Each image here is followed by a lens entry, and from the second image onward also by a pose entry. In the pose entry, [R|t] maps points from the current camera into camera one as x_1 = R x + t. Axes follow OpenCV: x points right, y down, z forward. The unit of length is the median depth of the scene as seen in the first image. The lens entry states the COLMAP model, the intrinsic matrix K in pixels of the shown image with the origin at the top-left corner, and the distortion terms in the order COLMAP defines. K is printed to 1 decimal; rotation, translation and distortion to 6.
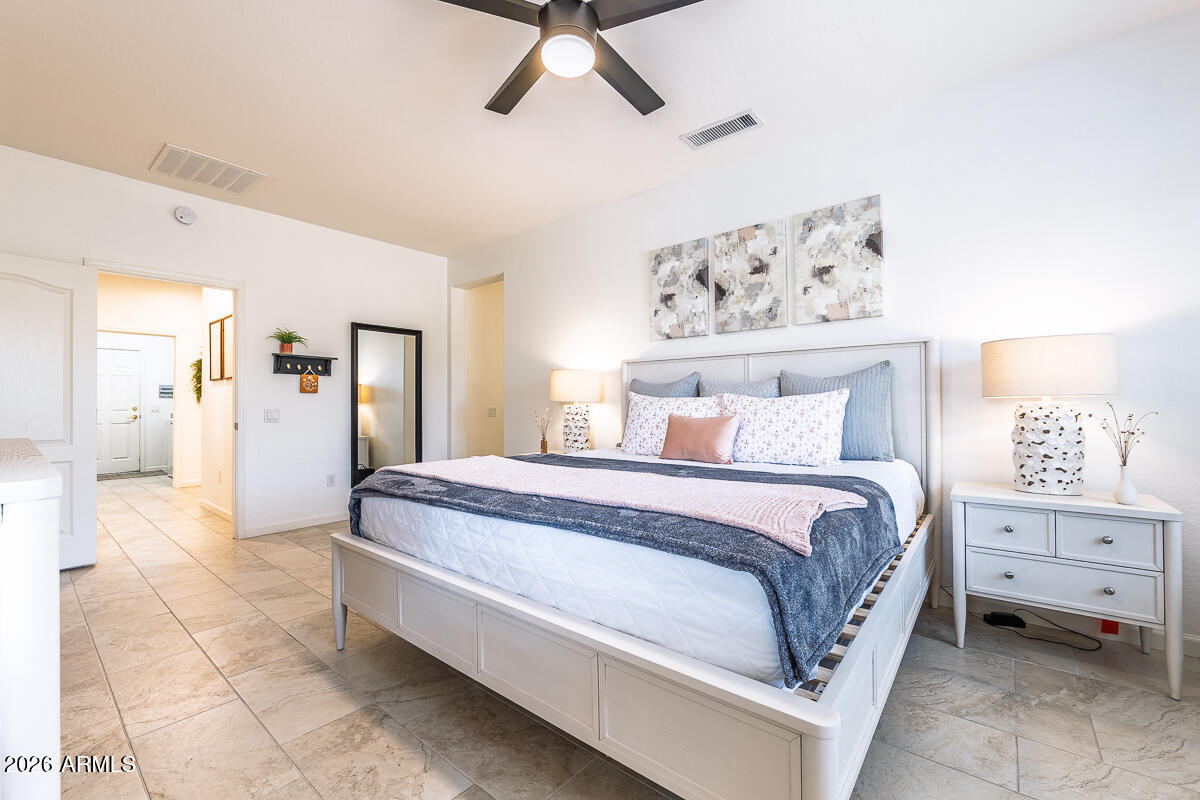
lens RADIAL K [[496.4, 0, 592.8], [0, 496.4, 396.7], [0, 0, 1]] dist [-0.002996, -0.000338]
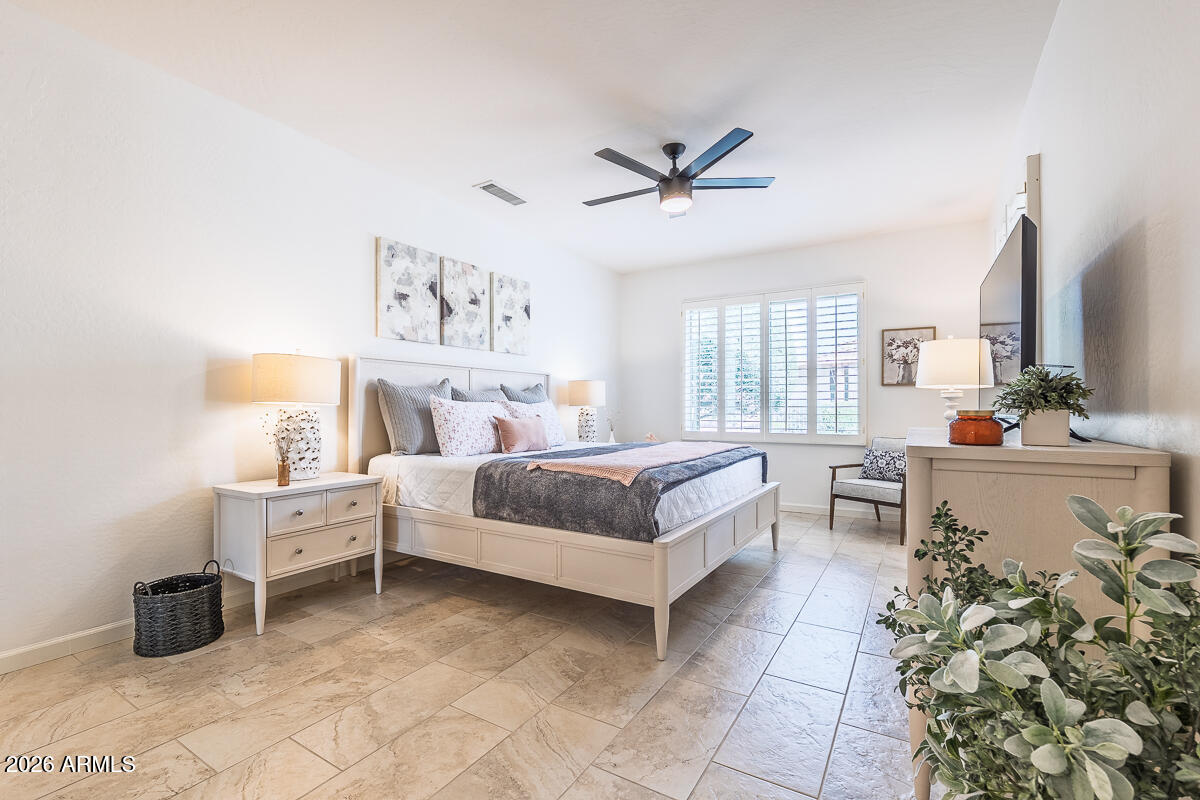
lens RADIAL K [[537.2, 0, 593.4], [0, 537.2, 408.0], [0, 0, 1]] dist [0.001163, 0.000202]
pose [[-0.150827, 0.008083, 0.988527, -1.036127], [-0.013054, 0.999863, -0.010167, 0.023366], [-0.988474, -0.014437, -0.150701, 0.881996]]
